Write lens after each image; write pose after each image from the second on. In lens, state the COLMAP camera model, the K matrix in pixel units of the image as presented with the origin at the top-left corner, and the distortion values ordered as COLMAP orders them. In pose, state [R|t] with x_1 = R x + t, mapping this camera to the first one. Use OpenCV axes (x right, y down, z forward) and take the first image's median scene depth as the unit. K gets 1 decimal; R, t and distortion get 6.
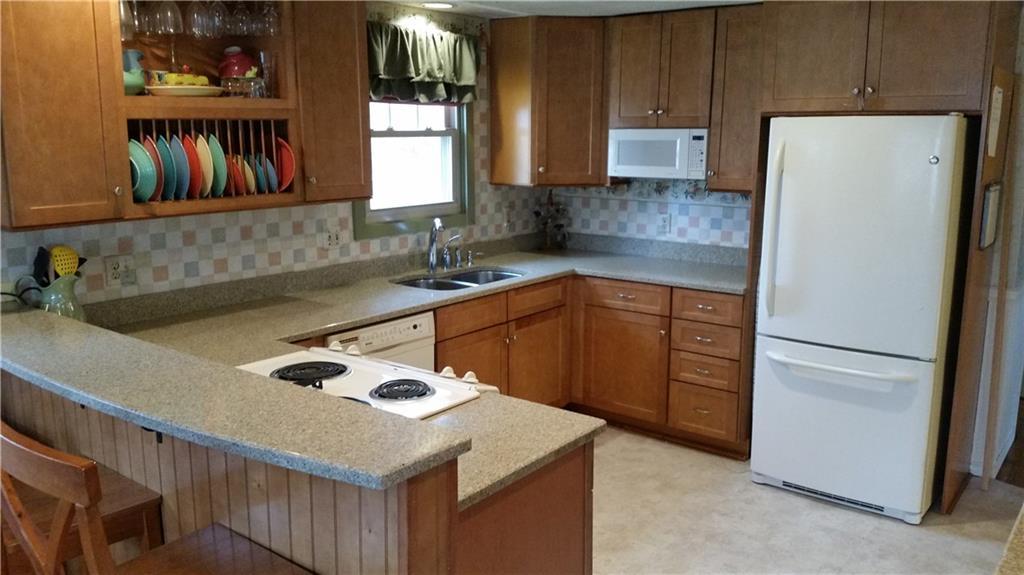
lens RADIAL K [[823.1, 0, 512.0], [0, 823.1, 287.5], [0, 0, 1]] dist [0.114452, -0.216561]
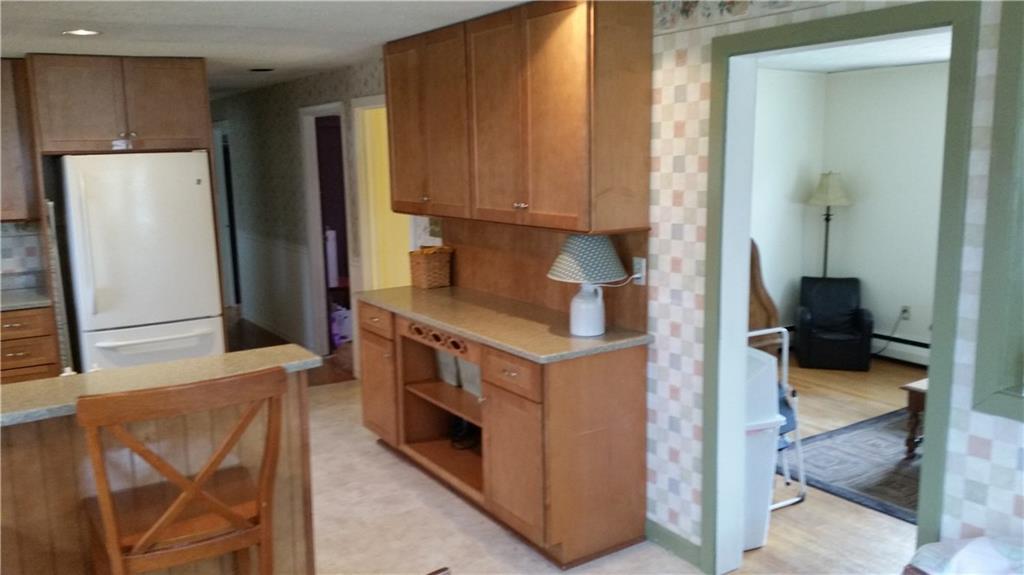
lens RADIAL K [[823.1, 0, 512.0], [0, 823.1, 287.5], [0, 0, 1]] dist [0.114452, -0.216561]
pose [[0.317176, -0.157210, 0.935246, -0.555782], [0.196303, 0.975690, 0.097435, -0.003099], [-0.927828, 0.152687, 0.340326, -0.003031]]
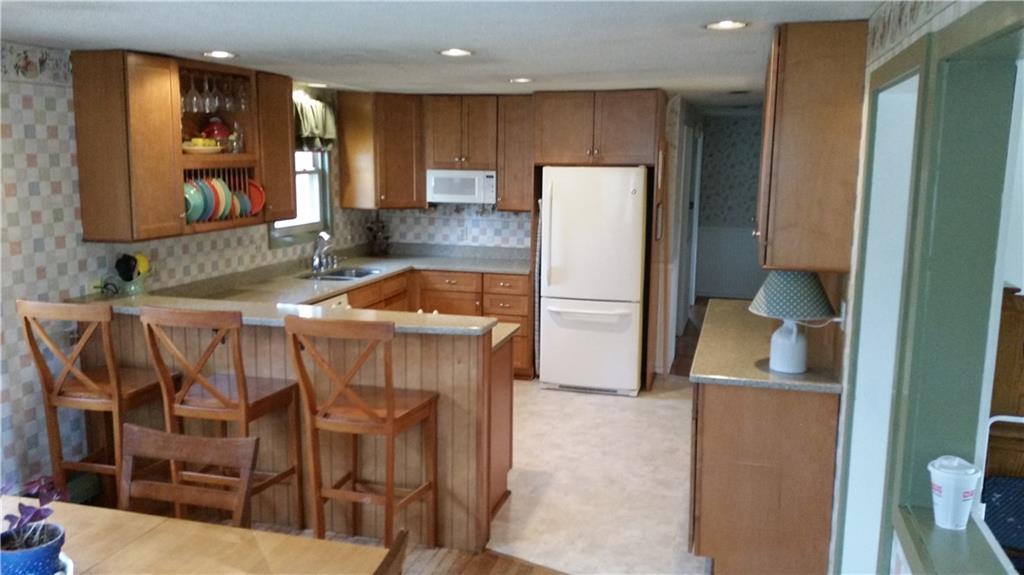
lens RADIAL K [[823.1, 0, 512.0], [0, 823.1, 287.5], [0, 0, 1]] dist [0.114452, -0.216561]
pose [[0.922634, -0.052578, 0.382077, -0.332498], [0.062711, 0.997932, -0.014108, 0.049606], [-0.380545, 0.036977, 0.924023, -0.425075]]
